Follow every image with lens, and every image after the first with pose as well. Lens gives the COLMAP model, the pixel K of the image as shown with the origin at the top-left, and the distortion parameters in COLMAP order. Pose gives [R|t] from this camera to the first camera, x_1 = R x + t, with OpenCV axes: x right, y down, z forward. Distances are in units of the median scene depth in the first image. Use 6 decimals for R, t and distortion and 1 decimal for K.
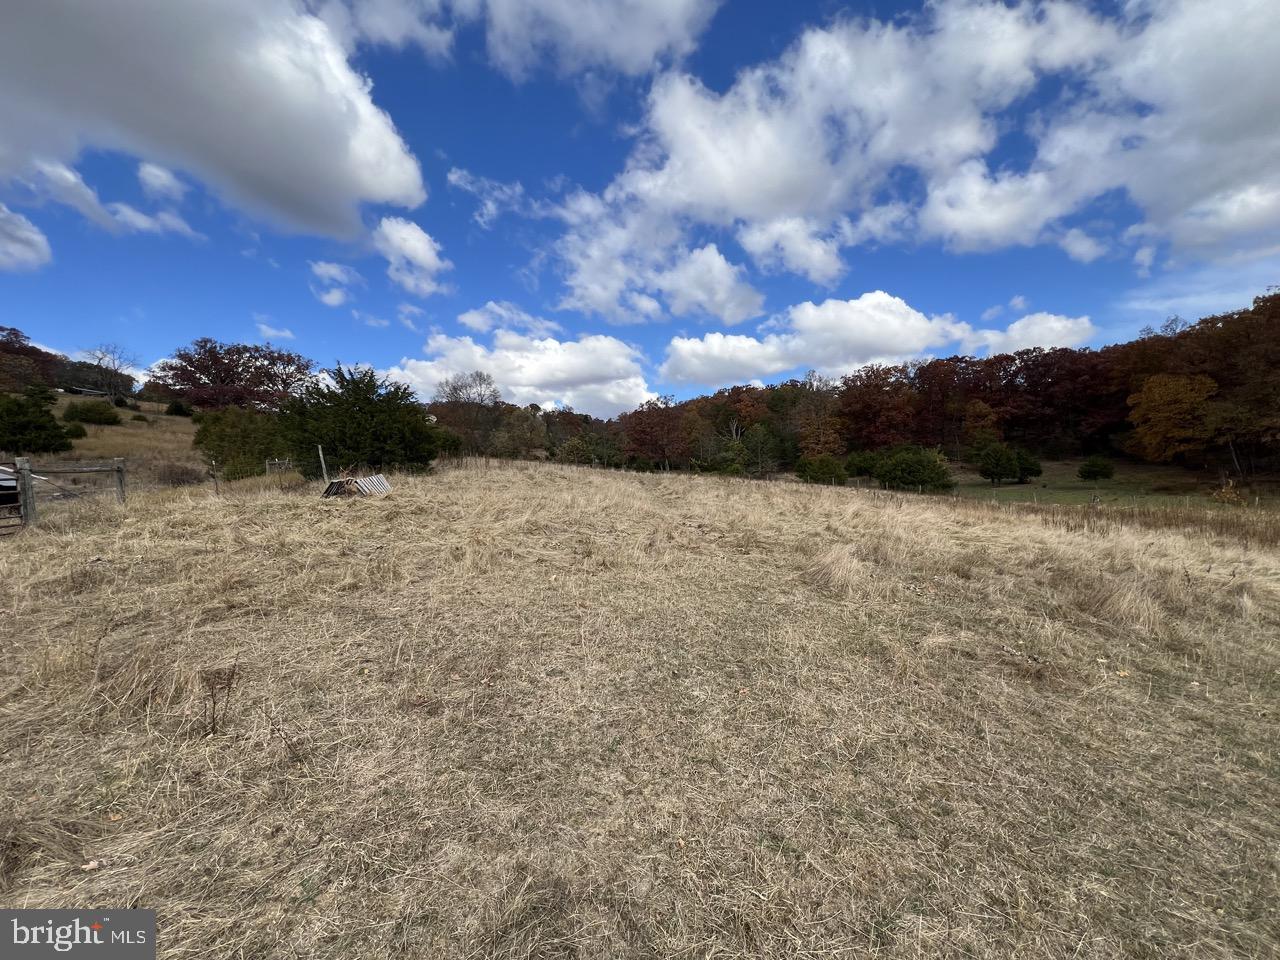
lens RADIAL K [[507.9, 0, 636.4], [0, 507.9, 484.7], [0, 0, 1]] dist [0.009021, -0.000029]
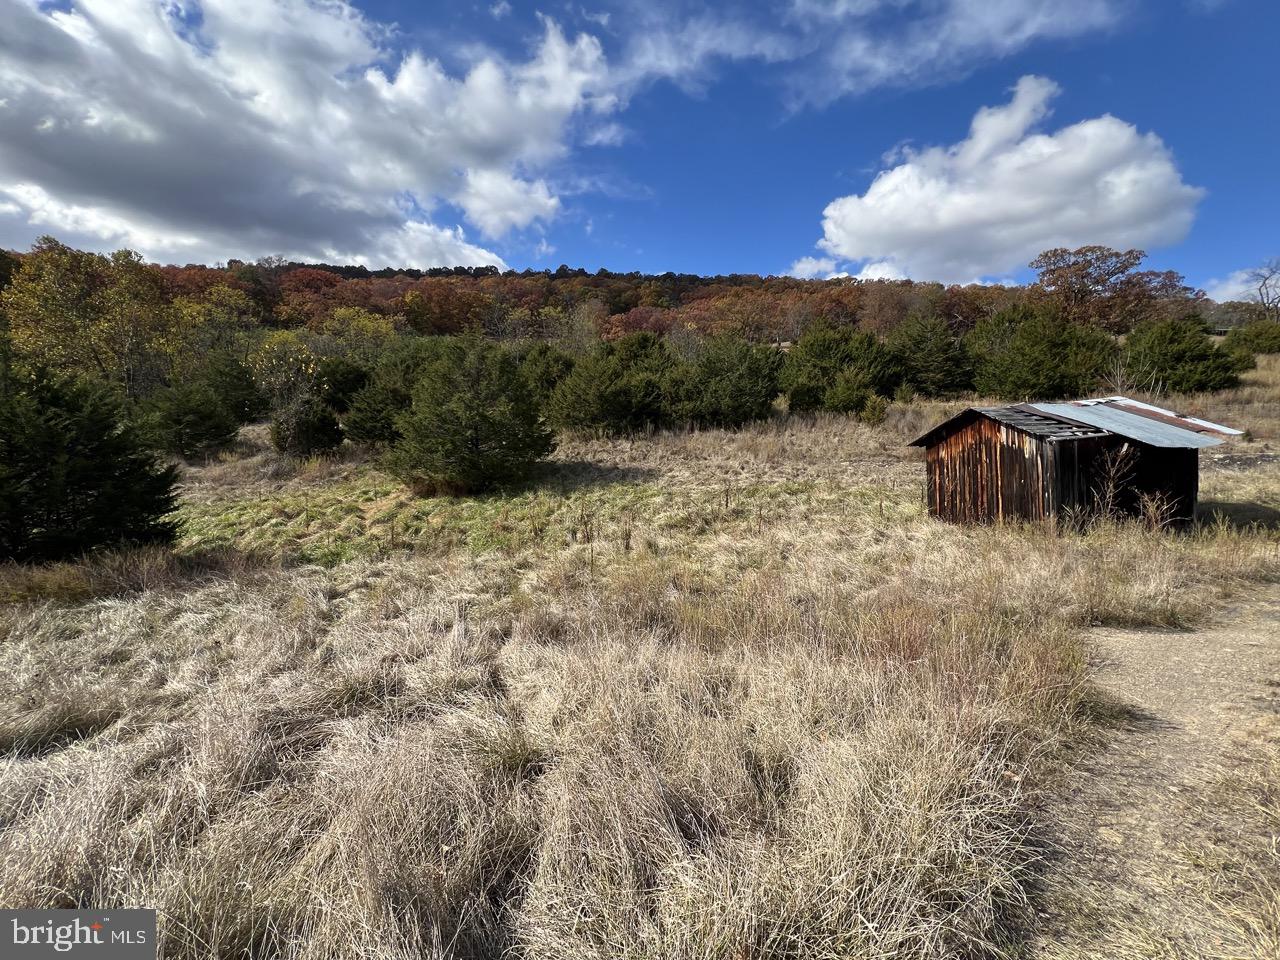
lens RADIAL K [[510.6, 0, 640.0], [0, 510.6, 480.0], [0, 0, 1]] dist [-0.002230, -0.000045]
pose [[-0.078833, 0.123254, -0.989239, -0.451548], [-0.035837, 0.991335, 0.126371, -0.006070], [0.996243, 0.045414, -0.073733, 0.344065]]
